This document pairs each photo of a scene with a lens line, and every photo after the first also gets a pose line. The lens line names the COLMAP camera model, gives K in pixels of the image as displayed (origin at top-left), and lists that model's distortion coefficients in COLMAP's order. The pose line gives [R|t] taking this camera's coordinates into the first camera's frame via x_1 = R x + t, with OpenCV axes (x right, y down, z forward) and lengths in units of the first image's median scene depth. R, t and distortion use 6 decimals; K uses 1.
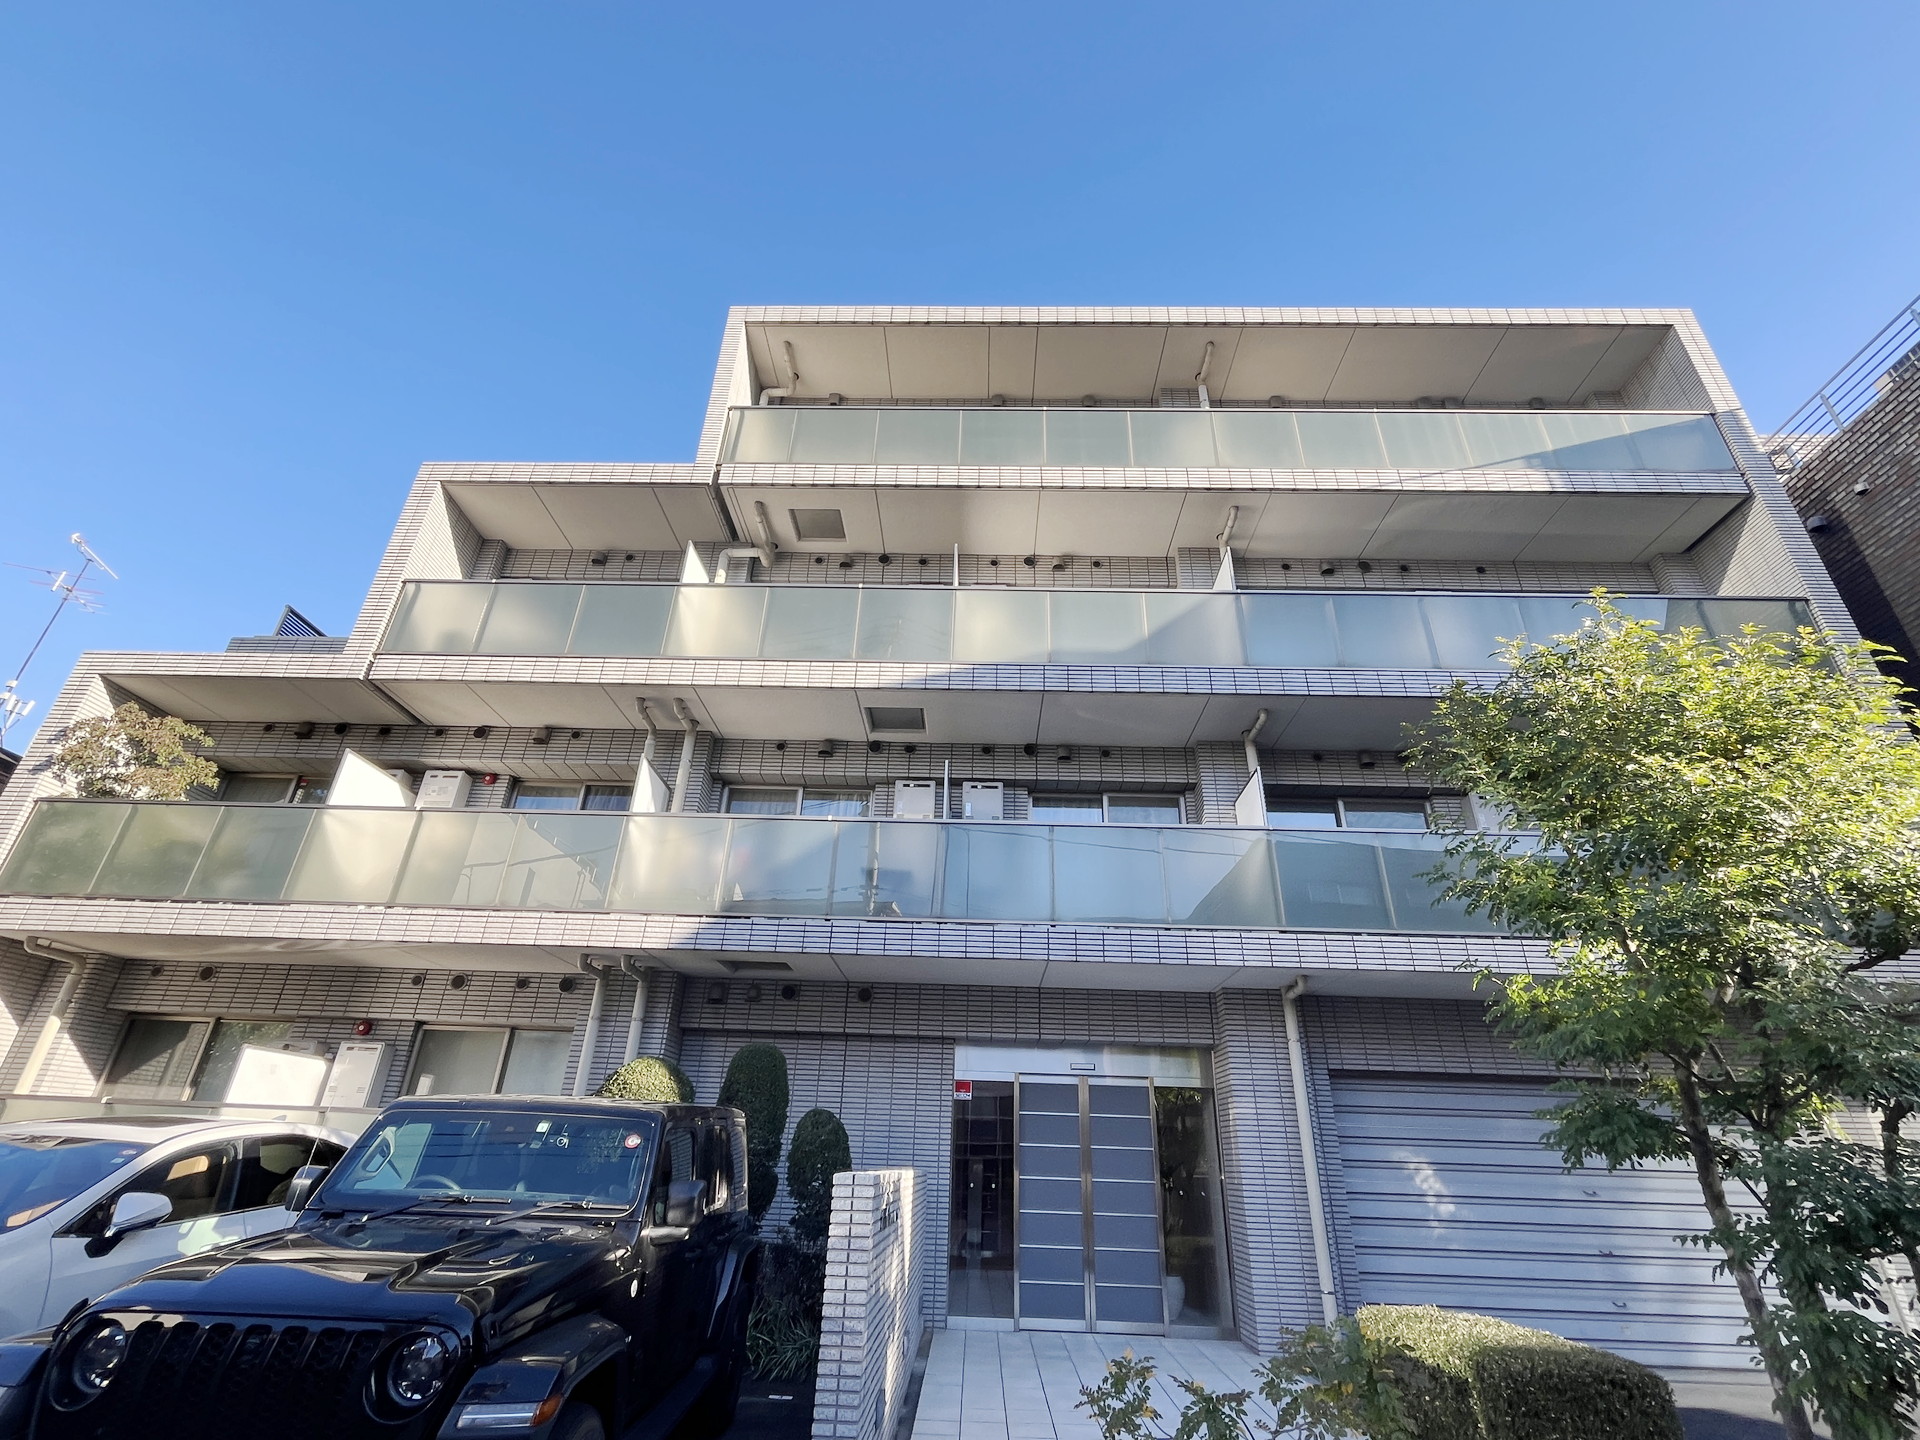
lens RADIAL K [[779.4, 0, 966.5], [0, 779.4, 814.6], [0, 0, 1]] dist [0.000811, 0.000216]
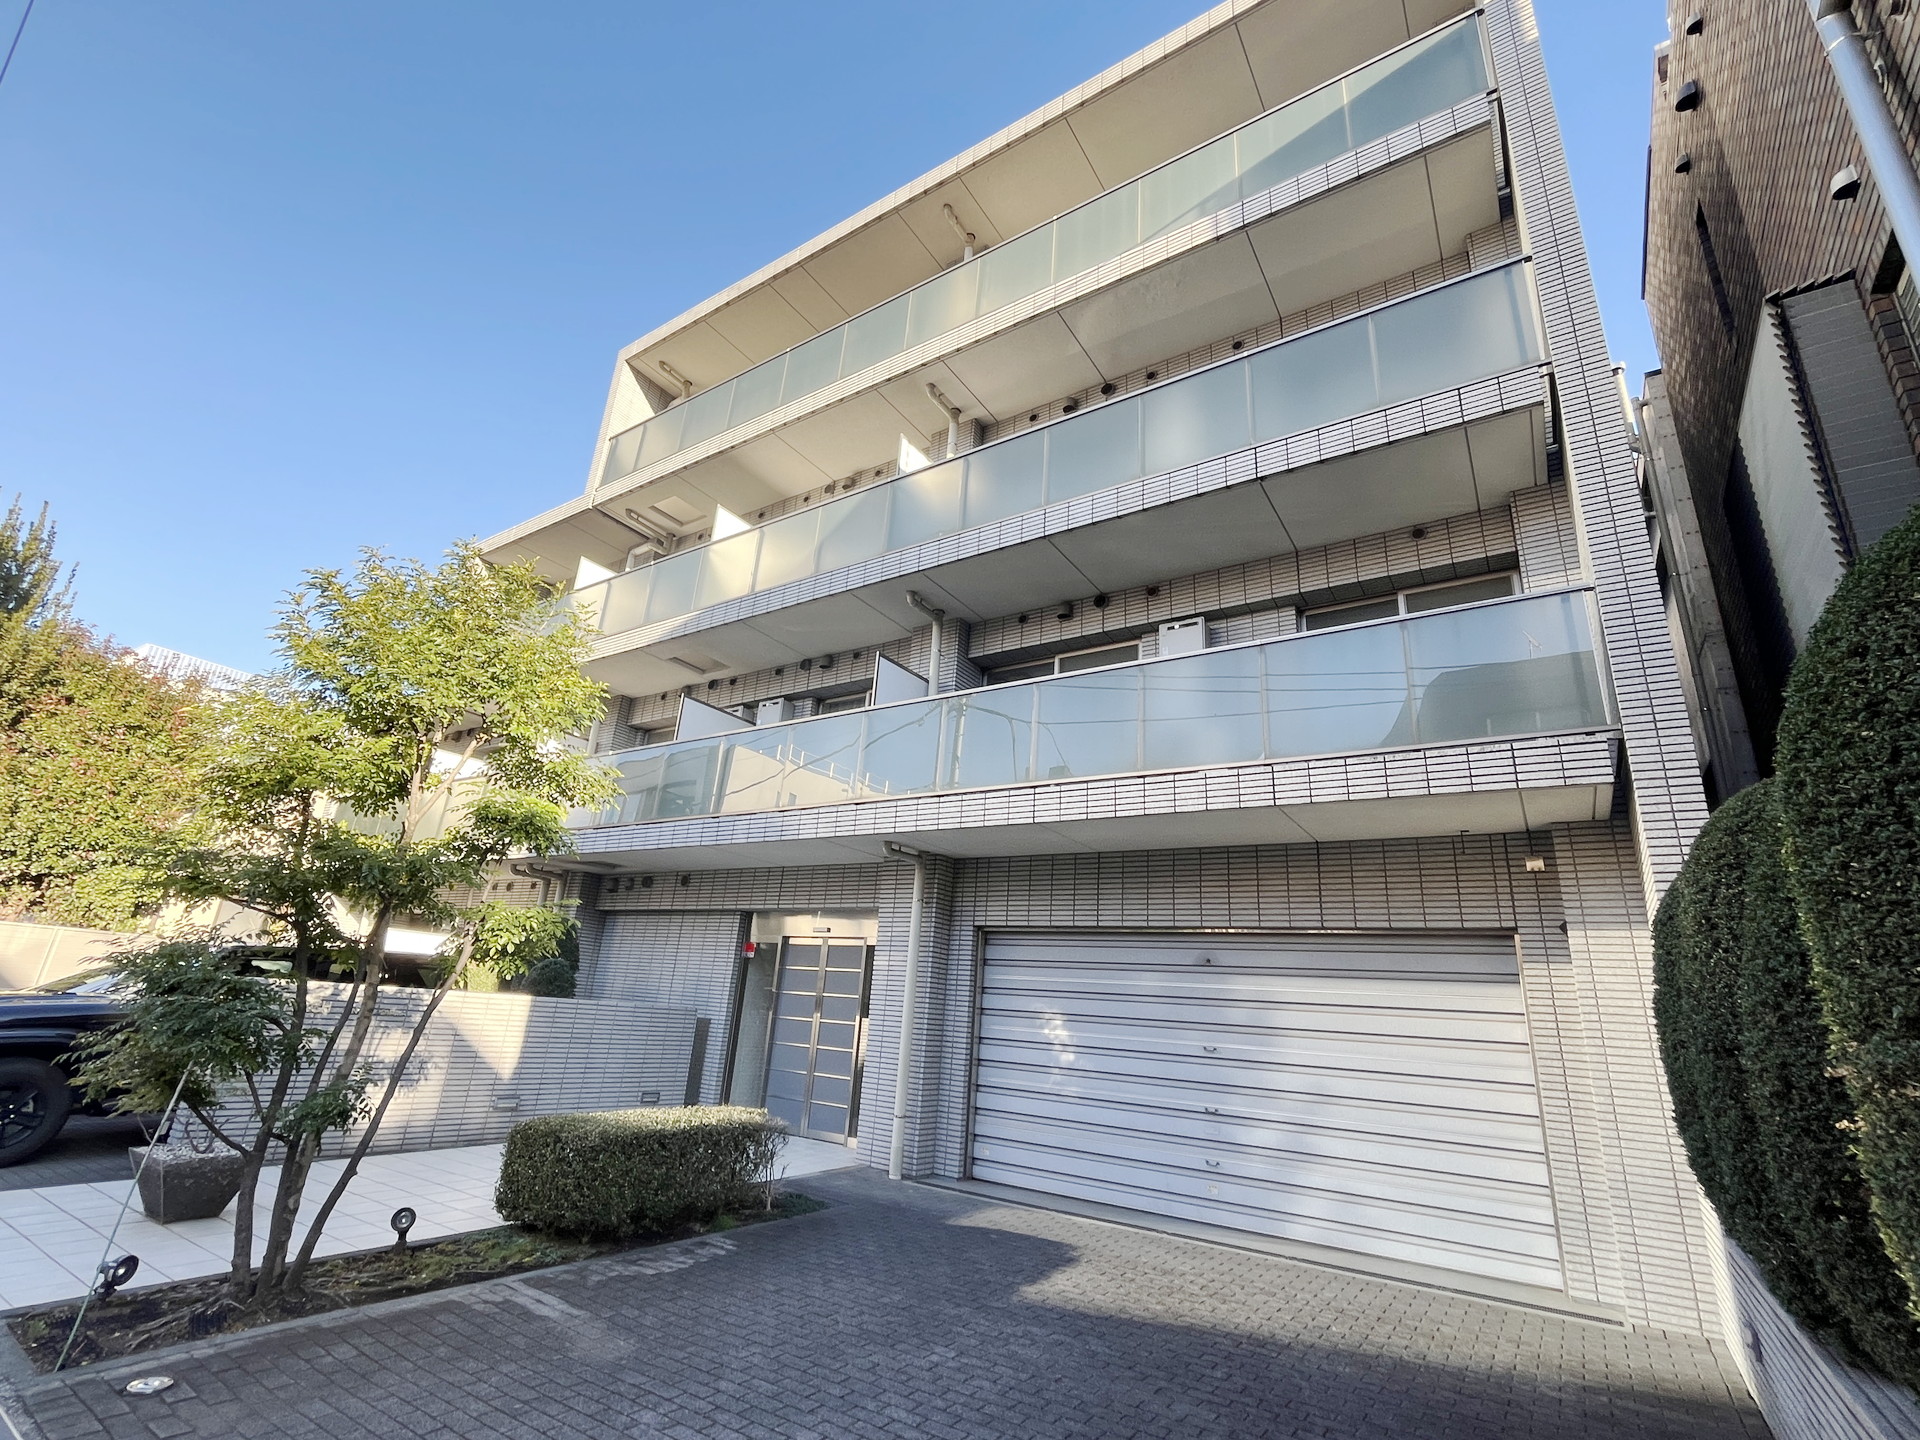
lens RADIAL K [[877.4, 0, 960.0], [0, 877.4, 720.0], [0, 0, 1]] dist [0.023673, 0.000187]
pose [[0.837289, -0.148152, -0.526306, 0.958283], [0.184618, 0.982662, 0.017091, 0.019064], [0.514648, -0.111475, 0.850124, -0.007171]]
